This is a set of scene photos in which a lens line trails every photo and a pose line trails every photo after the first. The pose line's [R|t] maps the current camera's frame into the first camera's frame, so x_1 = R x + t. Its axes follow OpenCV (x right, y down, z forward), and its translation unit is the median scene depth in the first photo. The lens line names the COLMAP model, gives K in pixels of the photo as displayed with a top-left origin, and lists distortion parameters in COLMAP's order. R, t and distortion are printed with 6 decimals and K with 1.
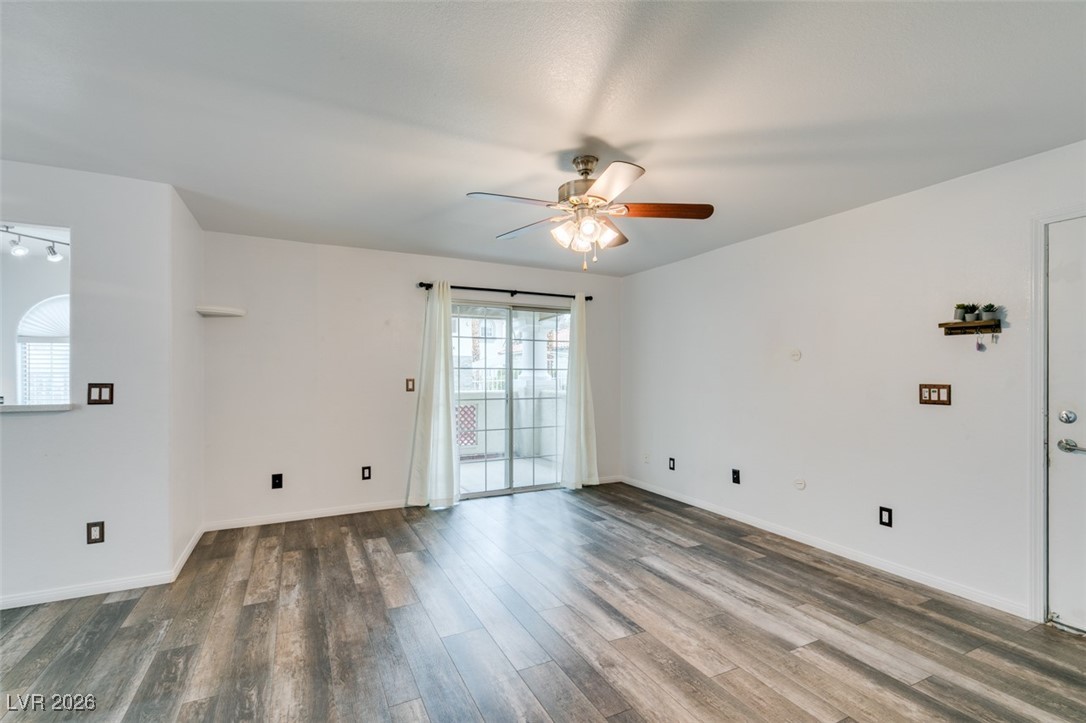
lens RADIAL K [[490.3, 0, 542.7], [0, 490.3, 368.3], [0, 0, 1]] dist [-0.001898, -0.000415]
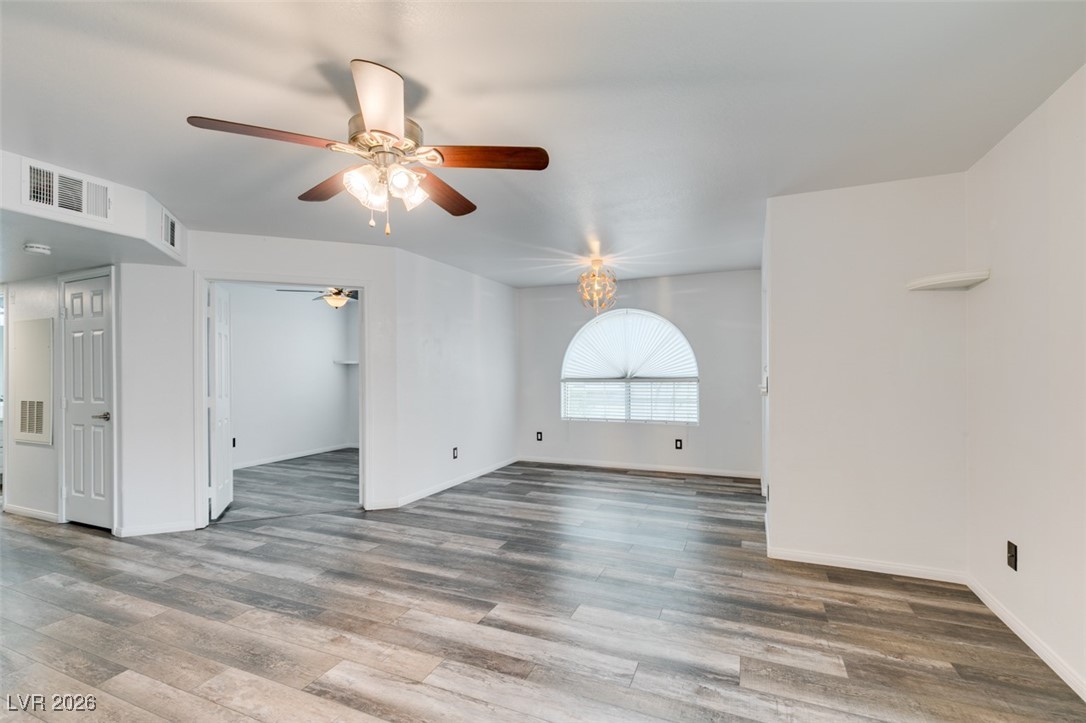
lens RADIAL K [[490.3, 0, 543.6], [0, 490.3, 368.3], [0, 0, 1]] dist [-0.001898, -0.000415]
pose [[-0.769602, -0.000323, -0.638524, 0.332456], [0.011622, 0.999827, -0.014513, 0.019296], [0.638418, -0.018590, -0.769465, 1.498359]]
